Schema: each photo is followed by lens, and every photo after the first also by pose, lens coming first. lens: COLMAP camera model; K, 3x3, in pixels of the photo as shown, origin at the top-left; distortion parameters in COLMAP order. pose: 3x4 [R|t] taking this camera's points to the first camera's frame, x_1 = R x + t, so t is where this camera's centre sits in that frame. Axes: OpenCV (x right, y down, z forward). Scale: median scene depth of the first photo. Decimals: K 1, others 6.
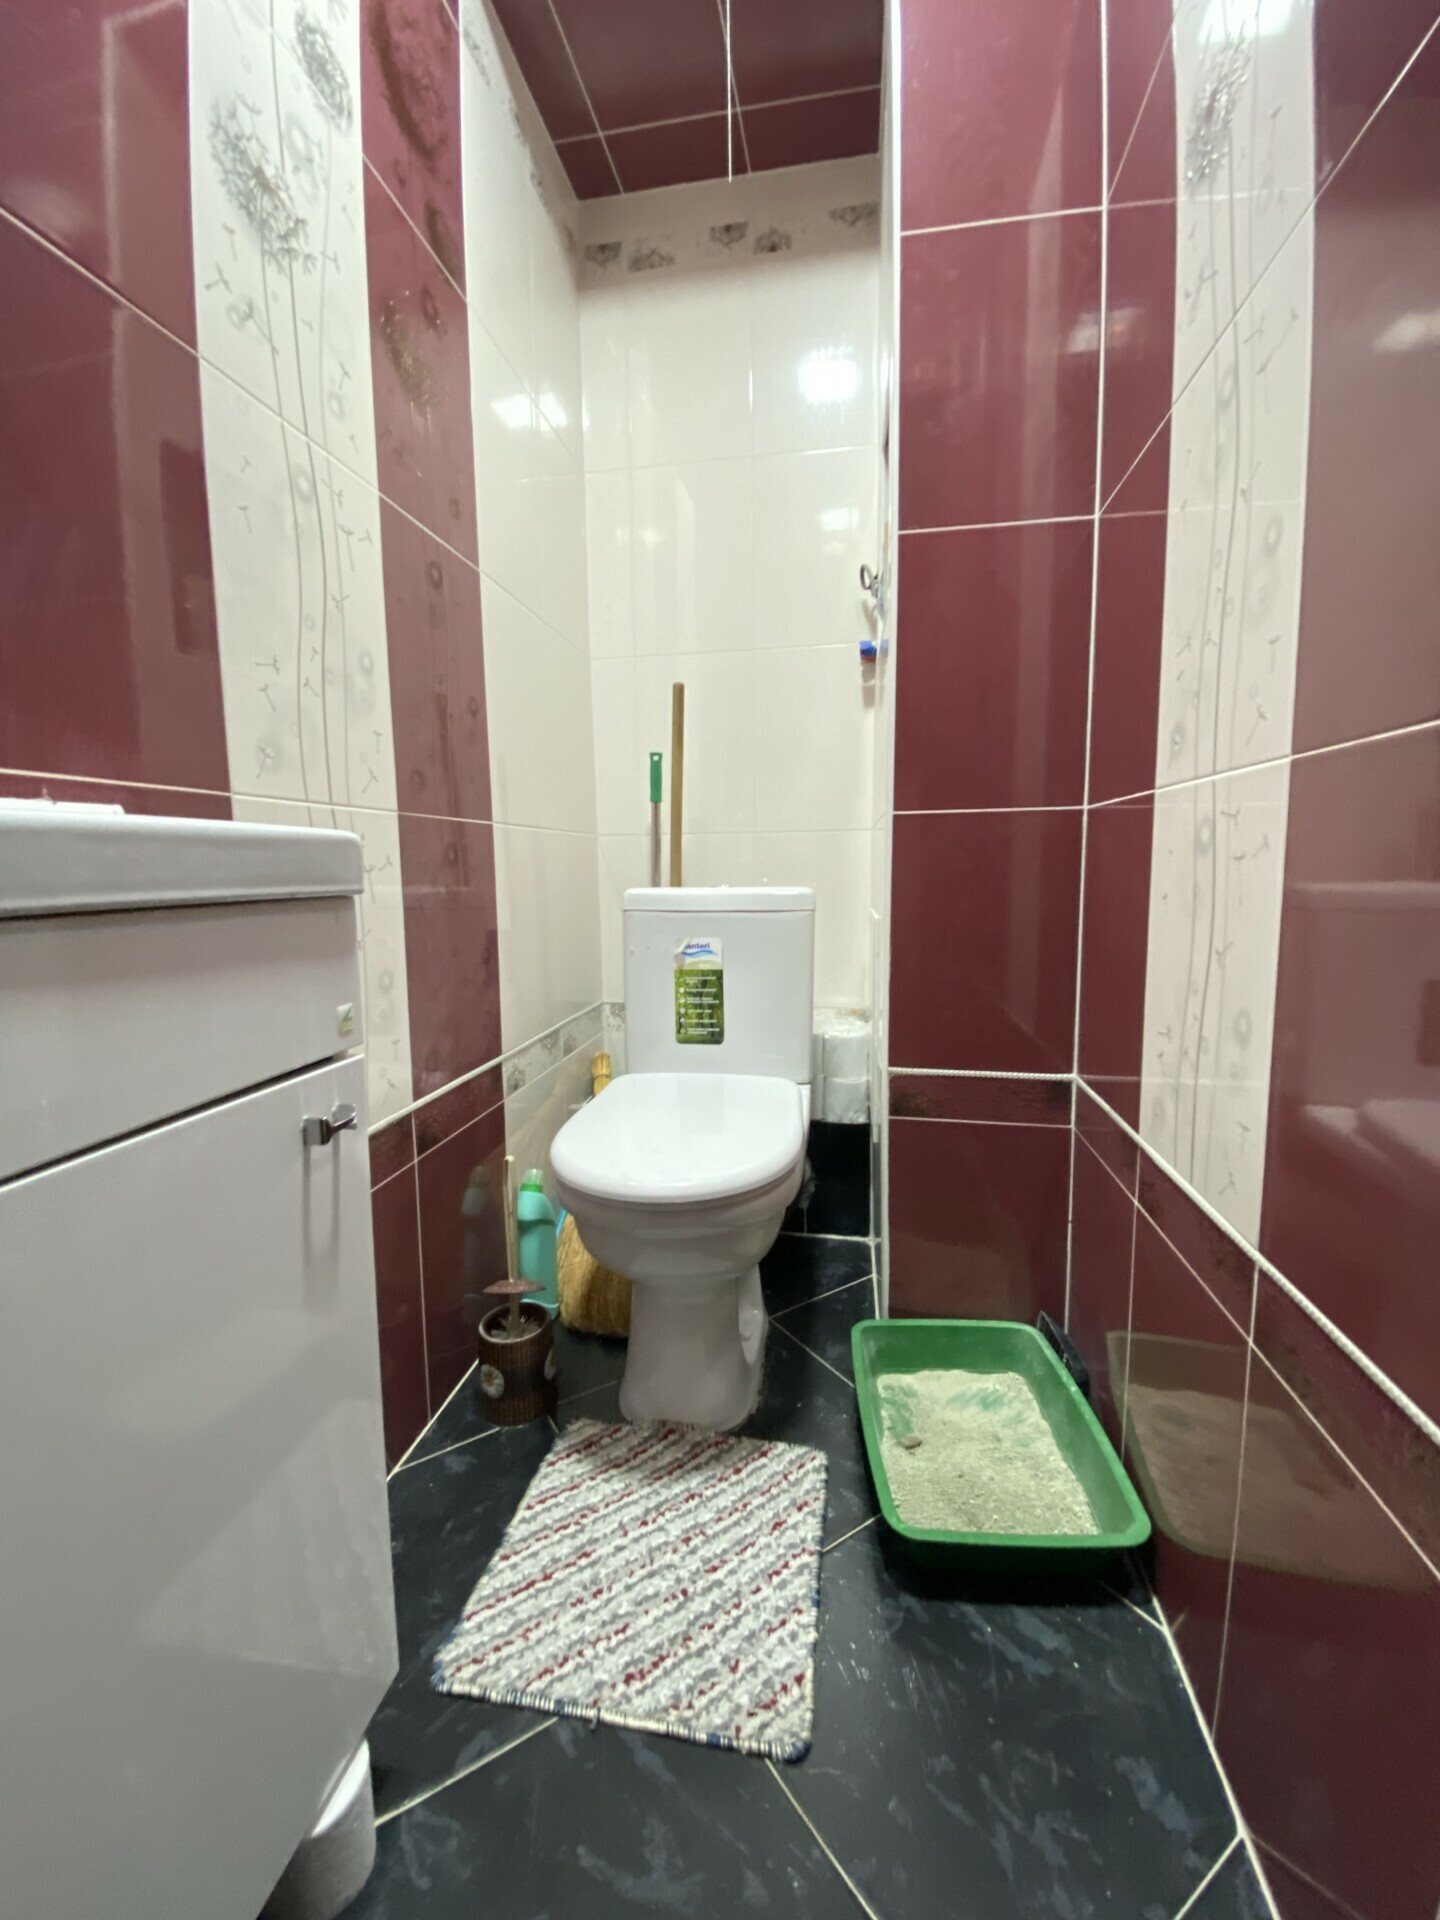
lens RADIAL K [[768.8, 0, 724.2], [0, 768.8, 953.0], [0, 0, 1]] dist [0.012225, -0.016412]
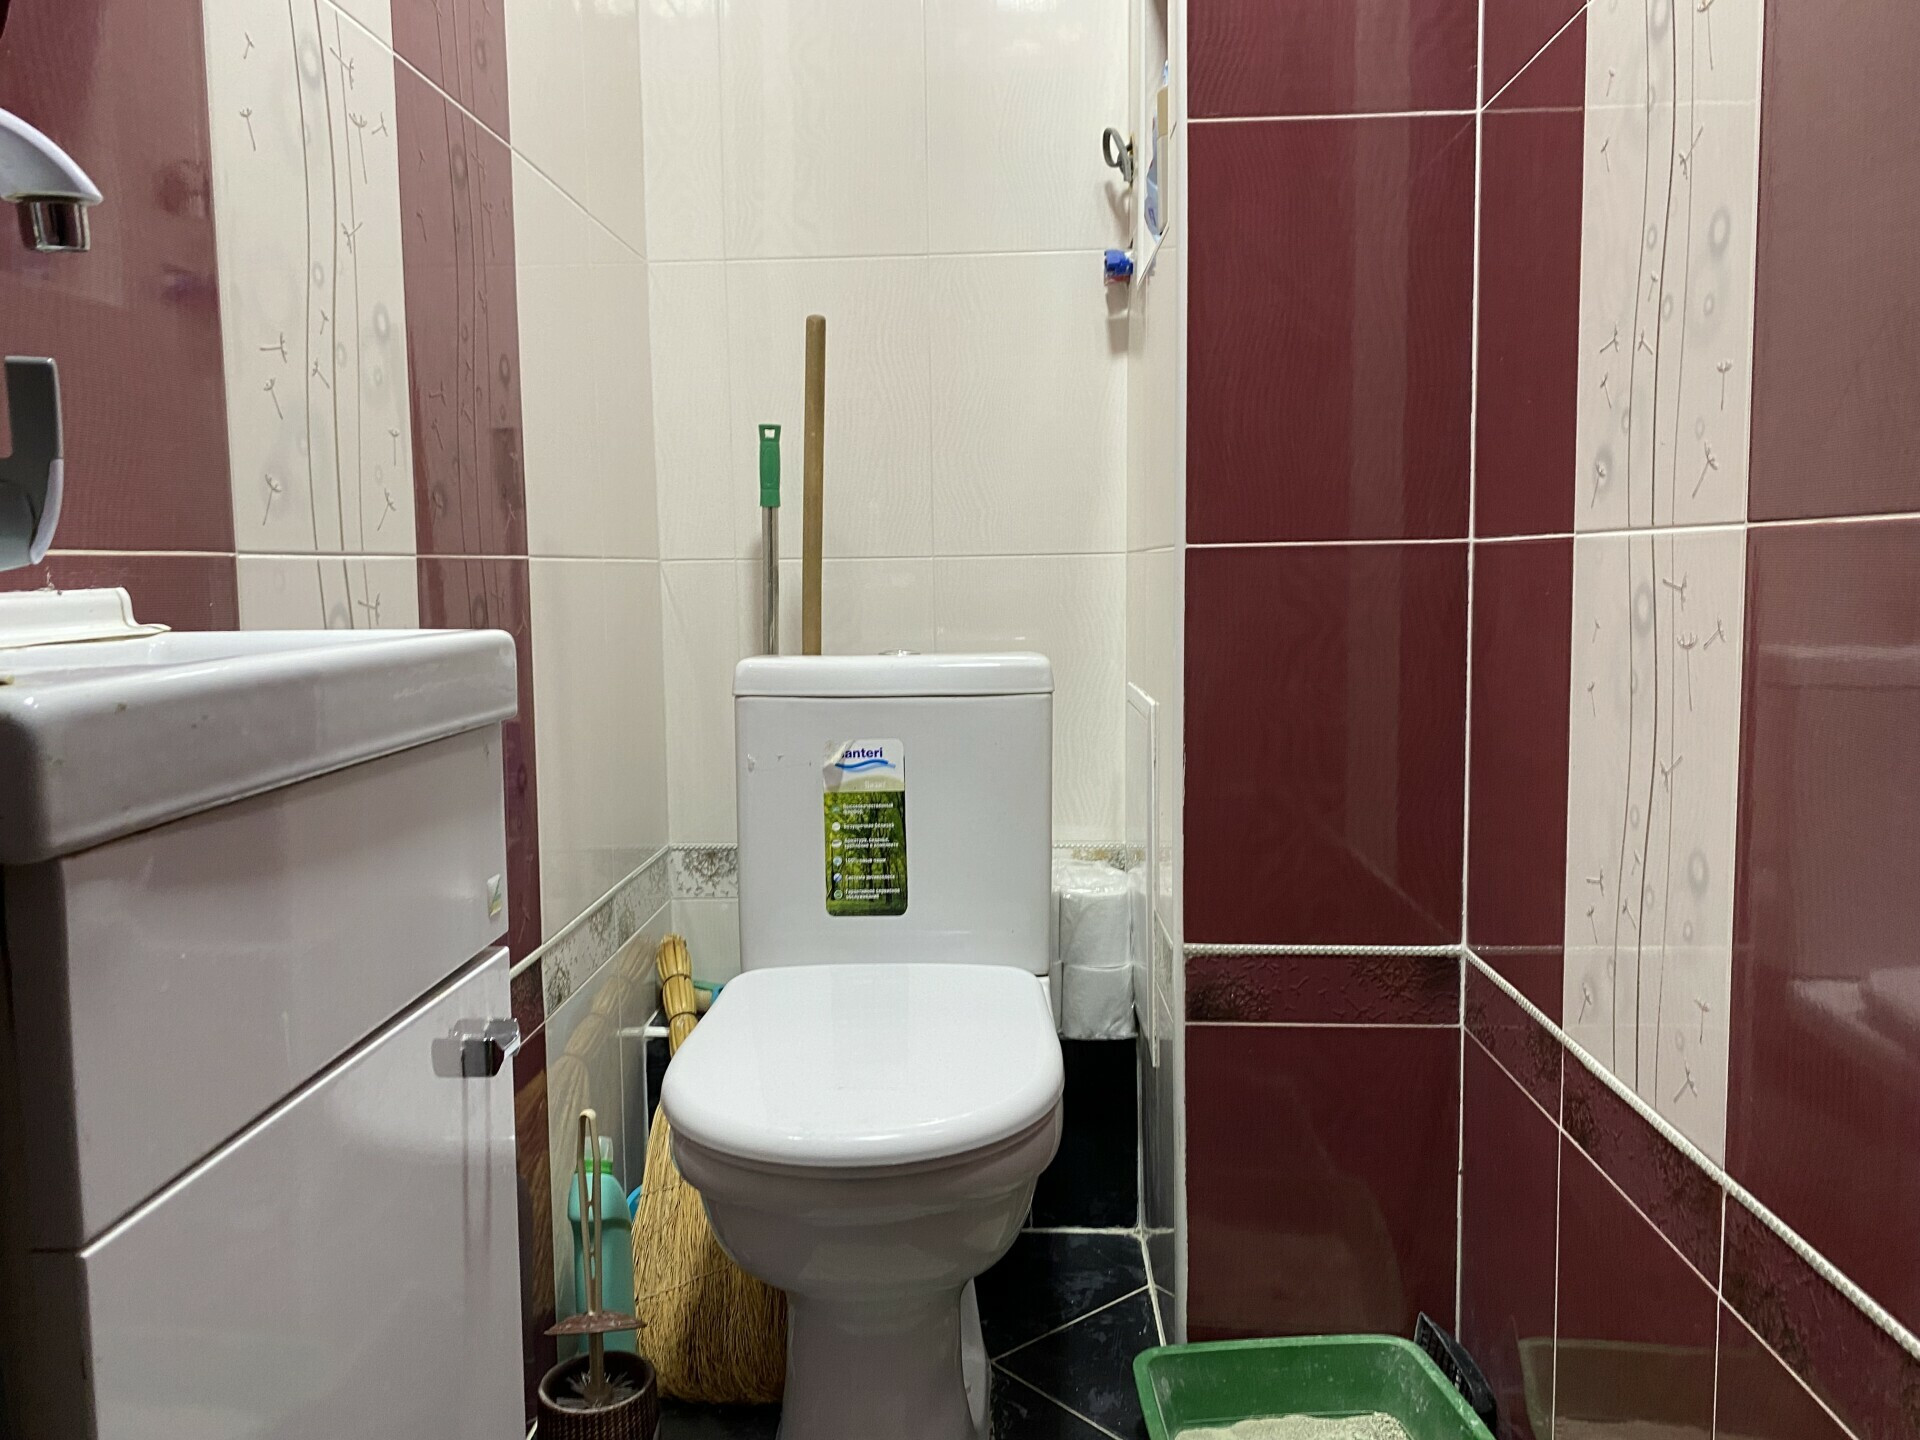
lens RADIAL K [[1453.4, 0, 952.8], [0, 1453.4, 711.8], [0, 0, 1]] dist [0.013587, -0.022212]
pose [[0.993111, -0.014170, 0.116321, -0.113409], [0.016174, 0.999736, -0.016302, -0.026682], [-0.116060, 0.018071, 0.993078, -0.176952]]
